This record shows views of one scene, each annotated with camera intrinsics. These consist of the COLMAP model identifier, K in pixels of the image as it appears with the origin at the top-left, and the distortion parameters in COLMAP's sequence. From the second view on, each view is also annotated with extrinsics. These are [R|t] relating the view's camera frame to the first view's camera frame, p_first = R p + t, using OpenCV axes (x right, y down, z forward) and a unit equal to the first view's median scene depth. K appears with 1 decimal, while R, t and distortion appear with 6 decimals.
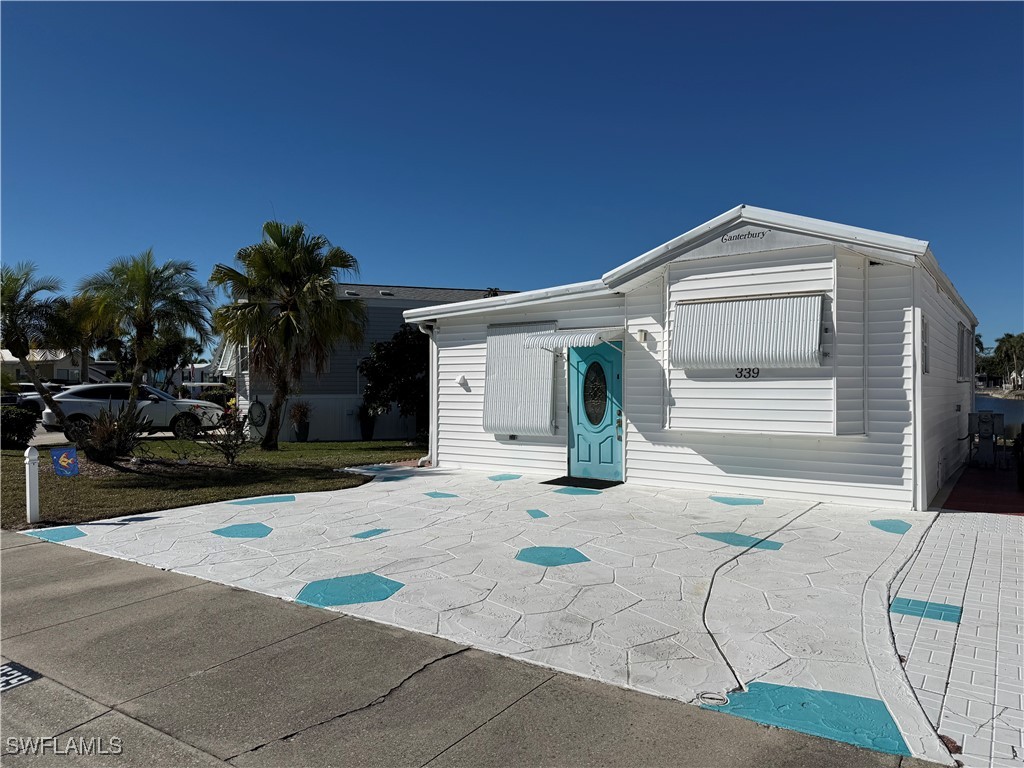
lens RADIAL K [[717.0, 0, 512.0], [0, 717.0, 384.0], [0, 0, 1]] dist [0.073698, -0.109260]
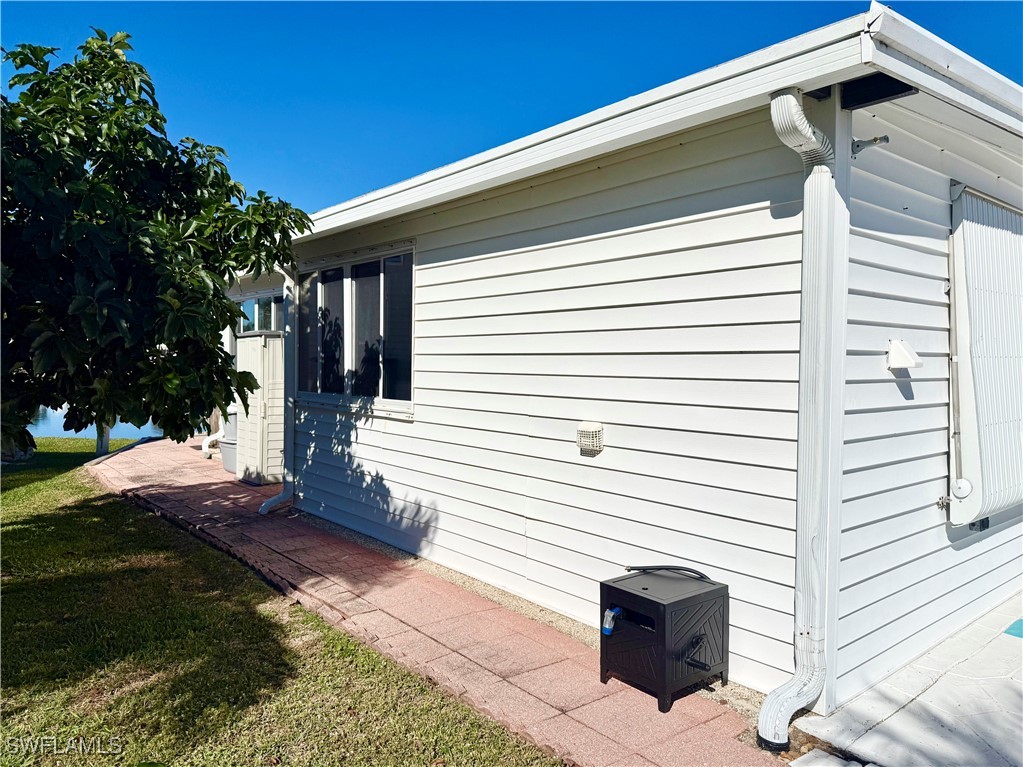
lens RADIAL K [[716.3, 0, 511.5], [0, 716.3, 383.5], [0, 0, 1]] dist [0.073698, -0.109260]
pose [[0.276411, -0.022147, 0.960784, -0.437102], [-0.002371, 0.999716, 0.023727, -0.001867], [-0.961037, -0.008837, 0.276280, 1.223753]]
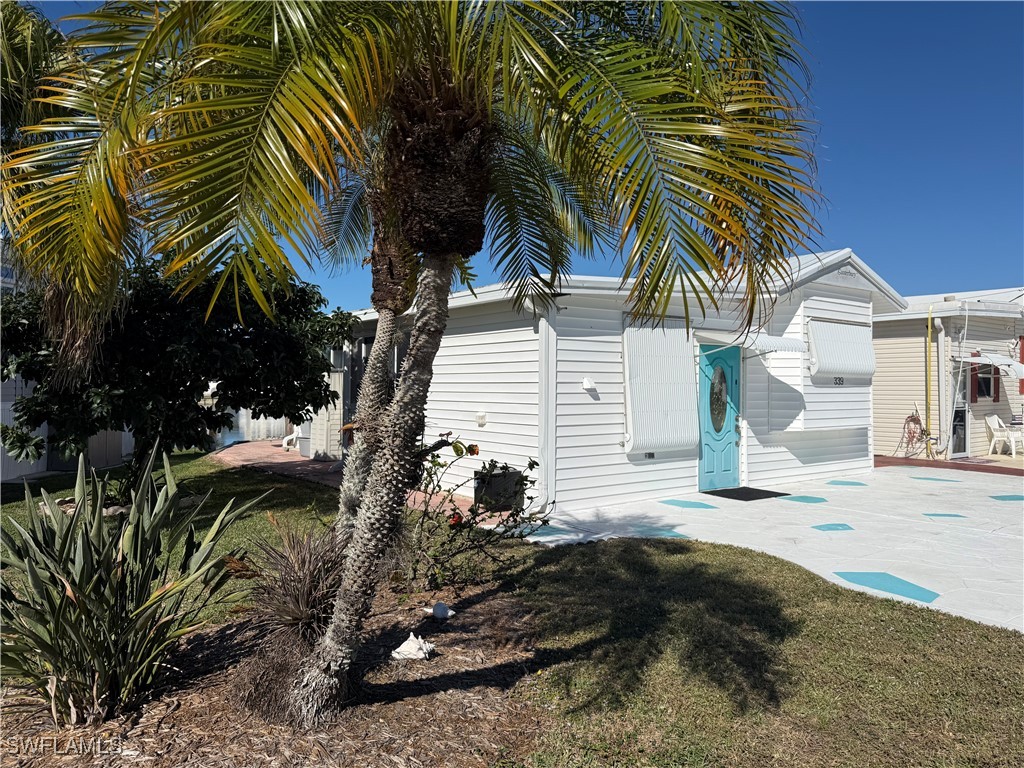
lens RADIAL K [[717.0, 0, 512.0], [0, 717.0, 384.0], [0, 0, 1]] dist [0.073698, -0.109260]
pose [[0.314067, 0.010617, 0.949341, -0.894287], [0.000279, 0.999936, -0.011275, 0.003035], [-0.949401, 0.003806, 0.314044, 0.971947]]
